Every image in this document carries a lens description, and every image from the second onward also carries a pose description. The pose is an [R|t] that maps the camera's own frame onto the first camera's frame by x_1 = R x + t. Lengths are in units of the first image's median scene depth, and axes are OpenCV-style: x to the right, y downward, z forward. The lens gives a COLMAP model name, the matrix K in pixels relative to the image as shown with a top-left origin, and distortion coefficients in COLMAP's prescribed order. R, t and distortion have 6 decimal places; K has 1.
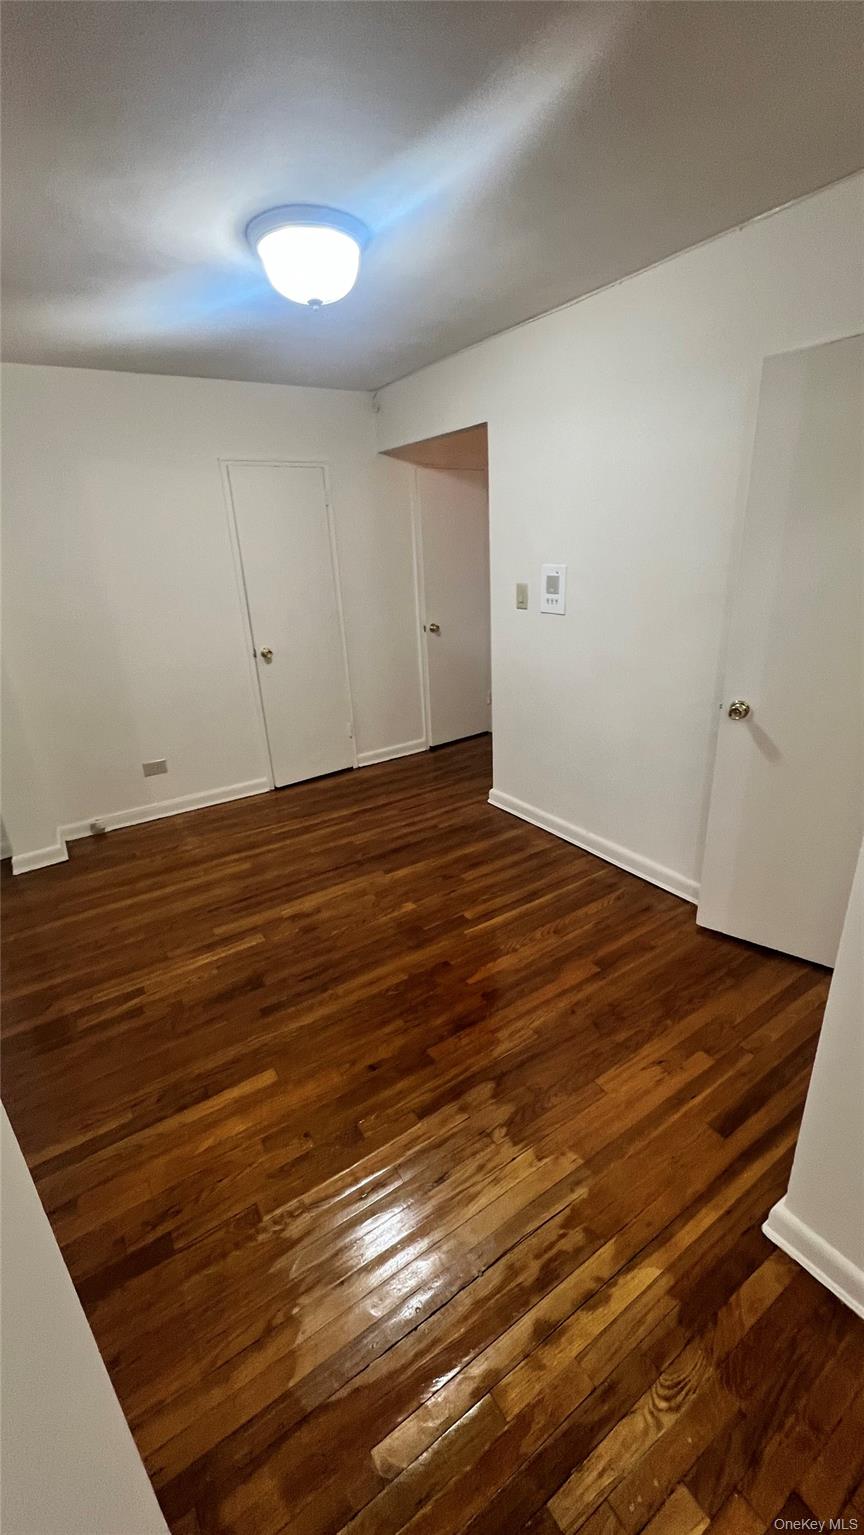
lens RADIAL K [[615.7, 0, 434.3], [0, 615.7, 767.5], [0, 0, 1]] dist [-0.000812, 0.000448]
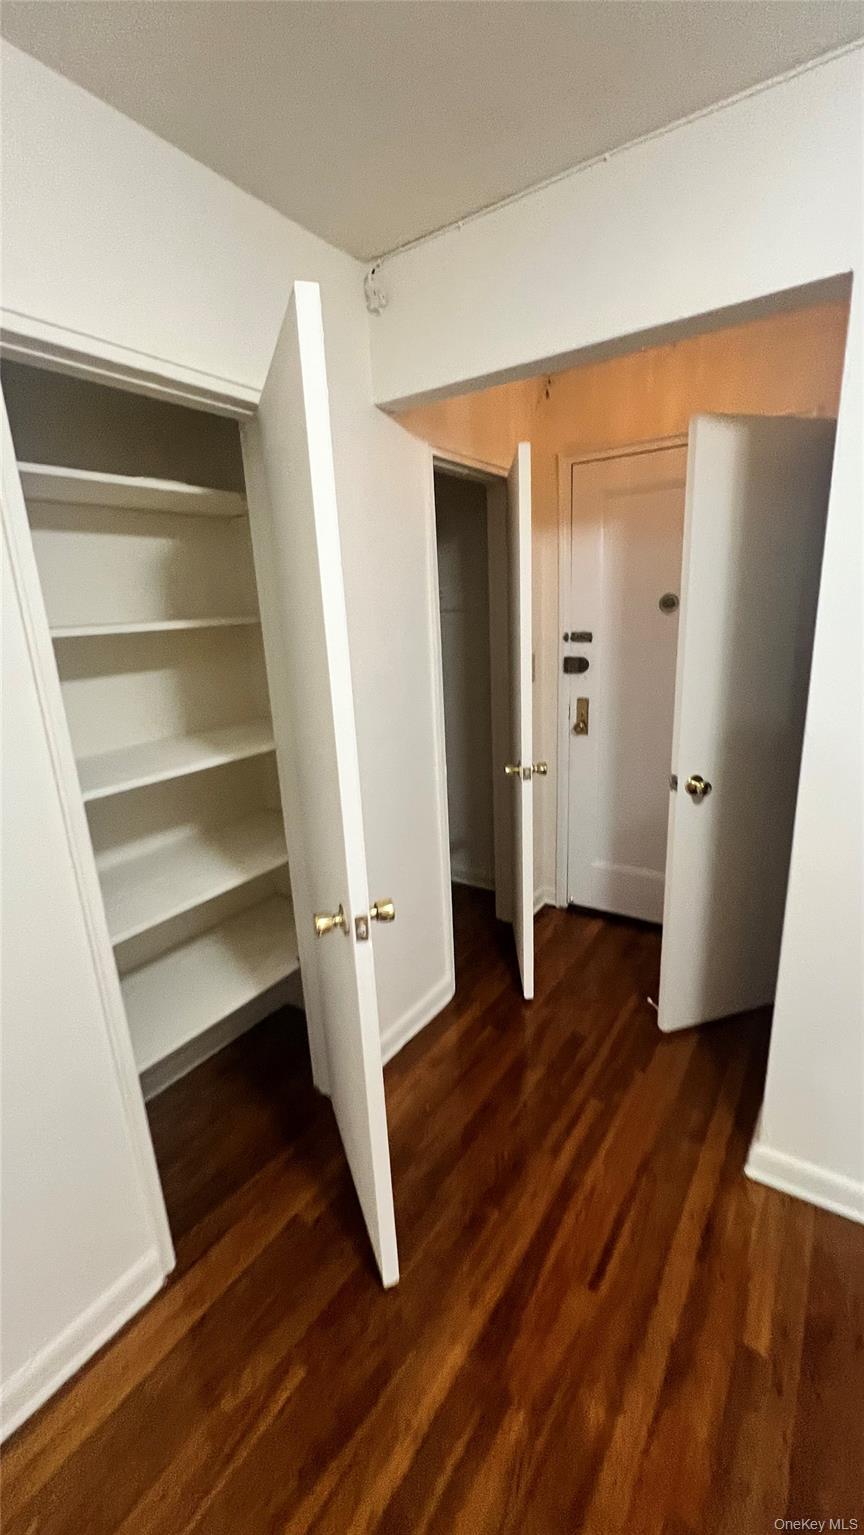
lens RADIAL K [[611.8, 0, 430.8], [0, 611.8, 758.4], [0, 0, 1]] dist [-0.000427, 0.000082]
pose [[0.925527, -0.093784, 0.366884, -0.336762], [0.137929, 0.985783, -0.095960, -0.299367], [-0.352668, 0.139418, 0.925304, 0.862571]]
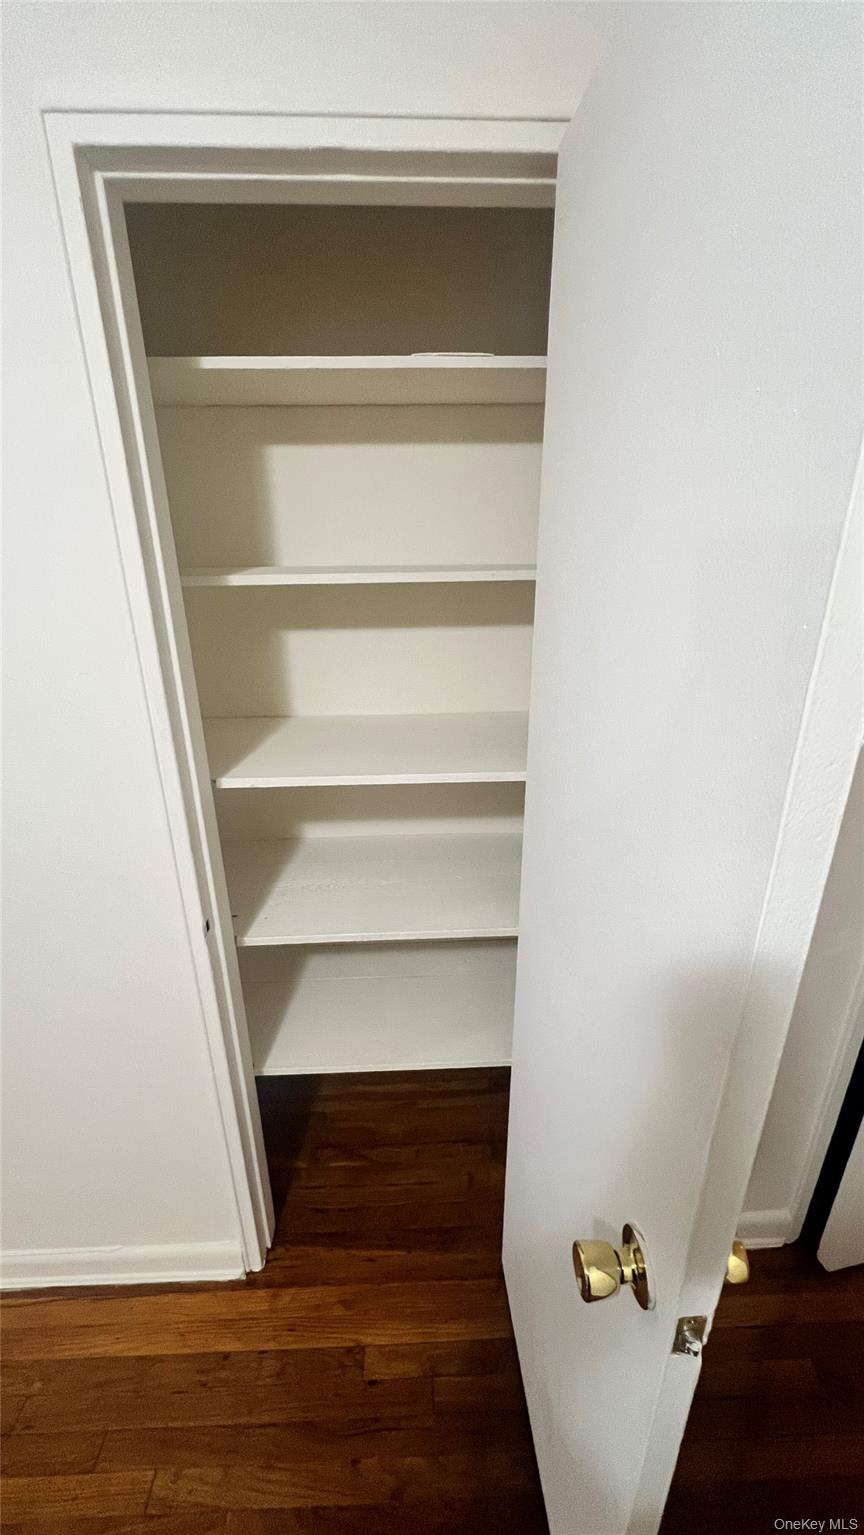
lens RADIAL K [[610.0, 0, 435.4], [0, 610.0, 764.2], [0, 0, 1]] dist [0.000981, 0.000160]
pose [[0.859649, 0.215506, -0.463207, -0.123564], [-0.207113, 0.975836, 0.069632, -0.414933], [0.467020, 0.036077, 0.883511, 1.102875]]
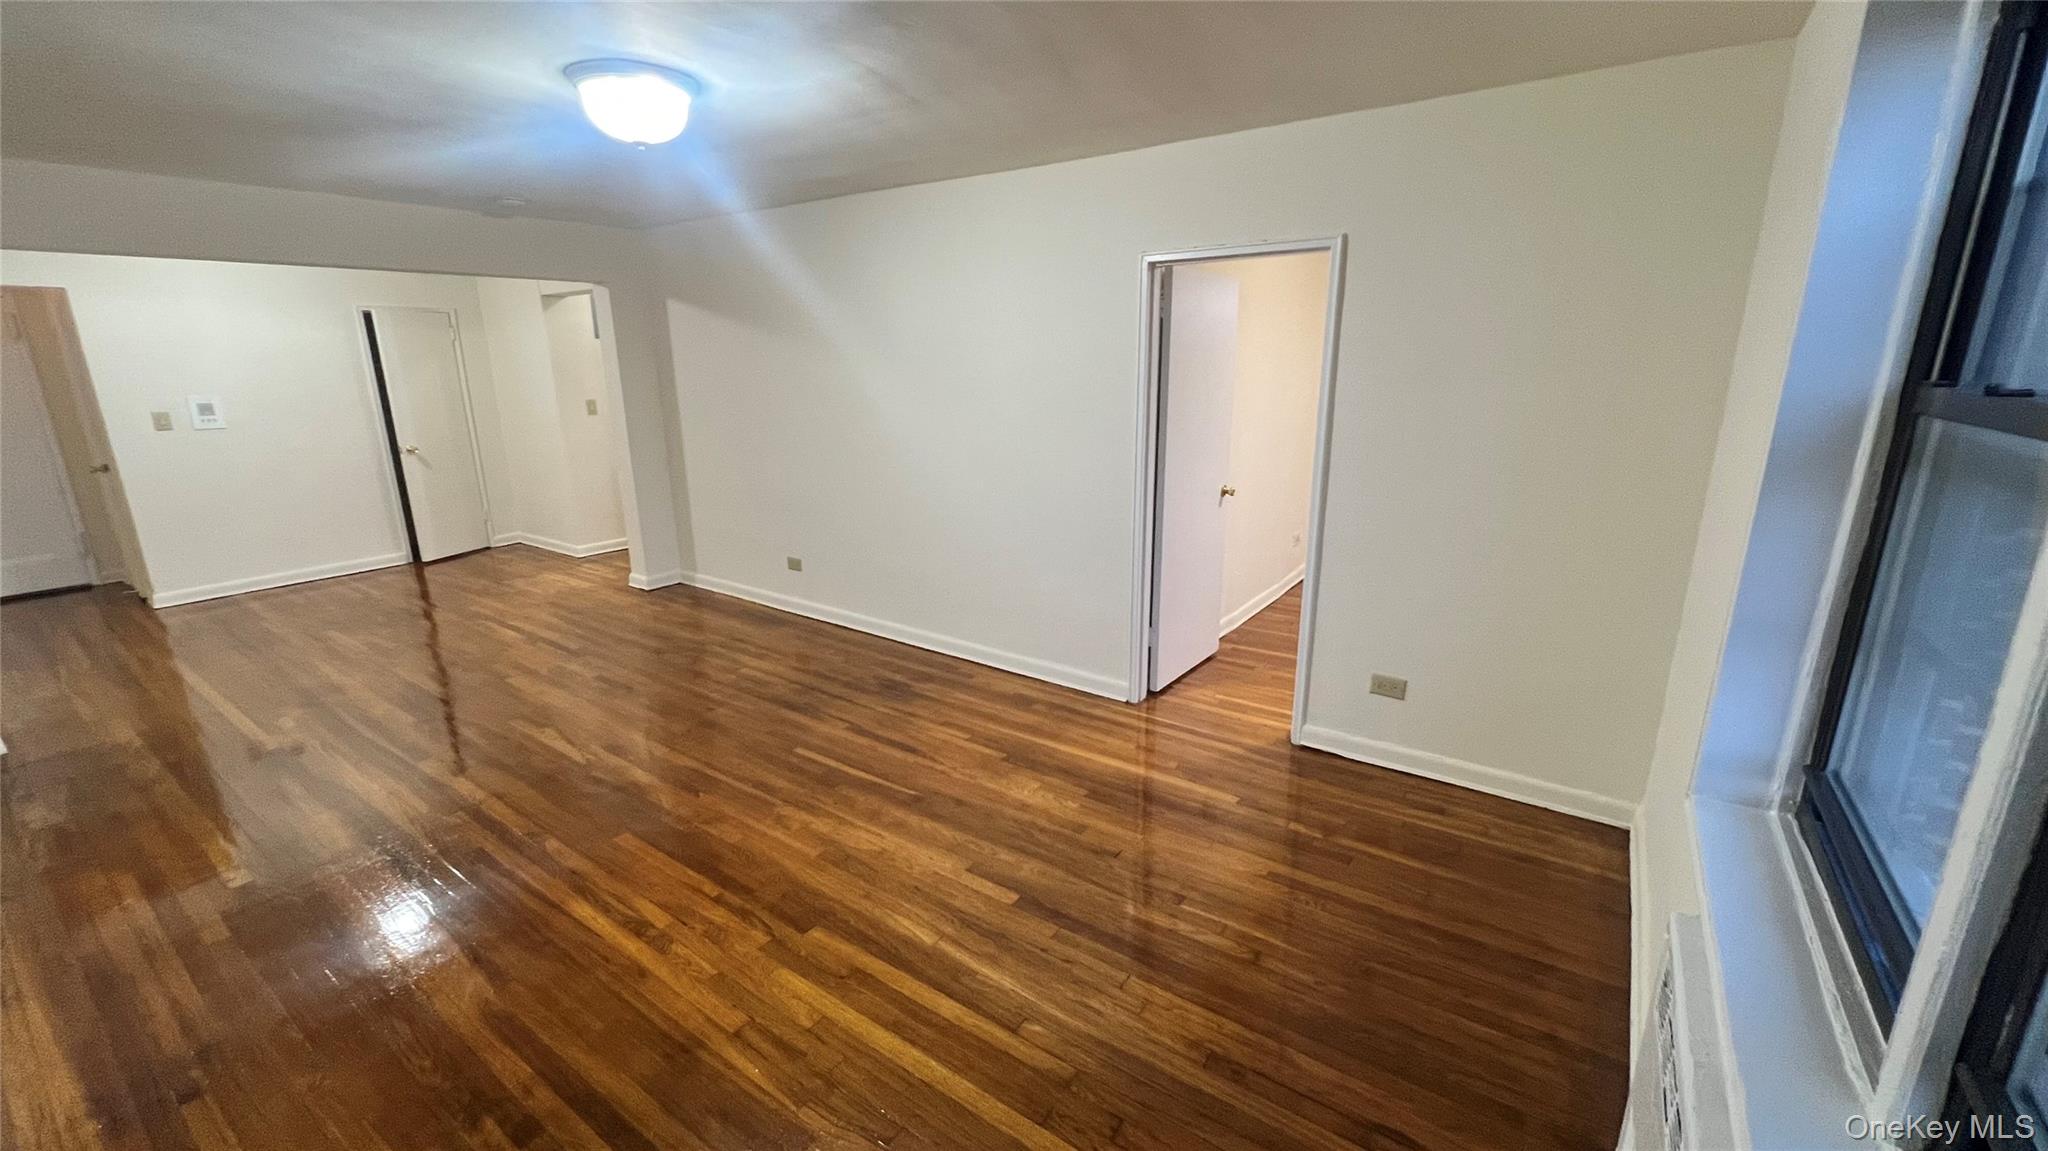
lens RADIAL K [[821.5, 0, 1031.0], [0, 821.5, 576.1], [0, 0, 1]] dist [-0.000812, 0.000448]
pose [[-0.365206, -0.190793, 0.911166, -2.441169], [0.347258, 0.880206, 0.323495, 0.104603], [-0.863734, 0.434552, -0.255202, -0.005423]]
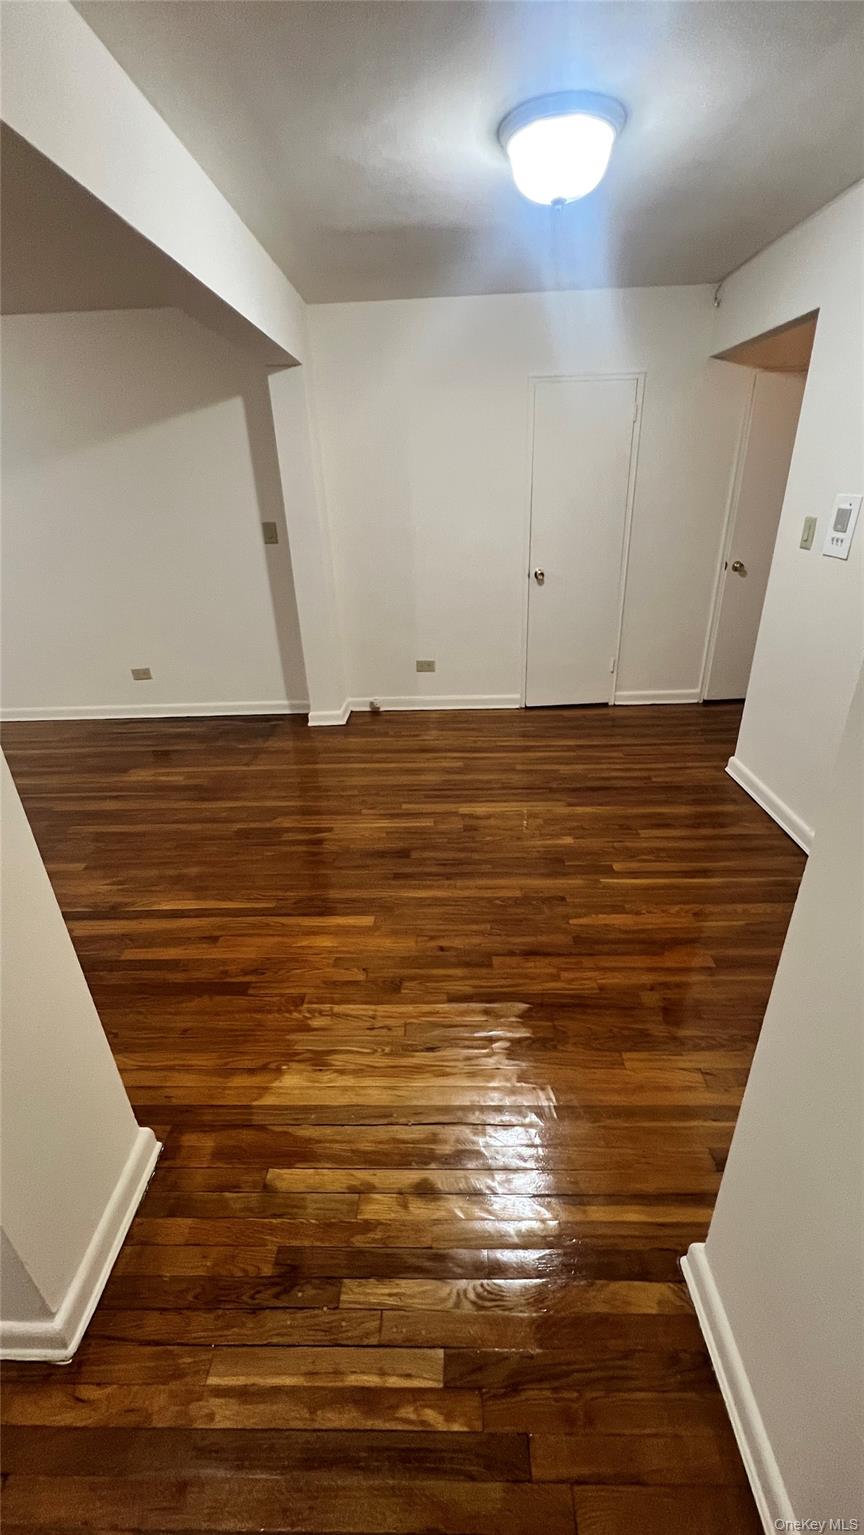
lens RADIAL K [[615.7, 0, 434.3], [0, 615.7, 767.5], [0, 0, 1]] dist [-0.000812, 0.000448]
pose [[0.823573, 0.259189, -0.504528, 0.254402], [-0.202738, 0.965244, 0.164927, -0.011589], [0.529740, -0.033542, 0.847497, 0.032287]]
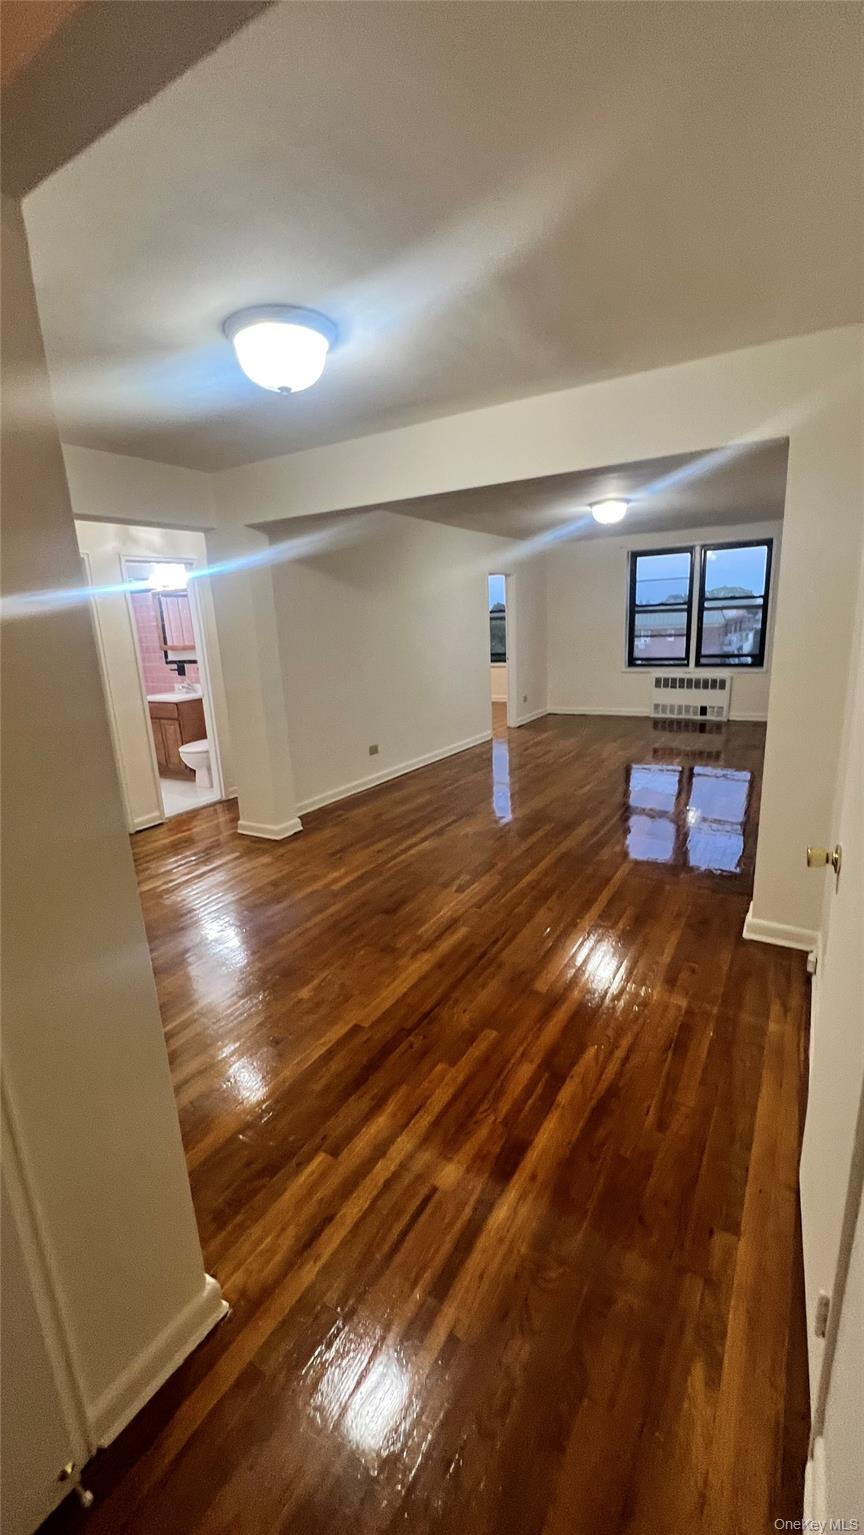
lens RADIAL K [[610.0, 0, 435.4], [0, 610.0, 764.2], [0, 0, 1]] dist [0.000981, 0.000160]
pose [[-0.897932, 0.185521, -0.399124, 0.082912], [-0.068076, 0.837369, 0.542382, -0.559004], [0.434838, 0.514193, -0.739271, 1.557775]]
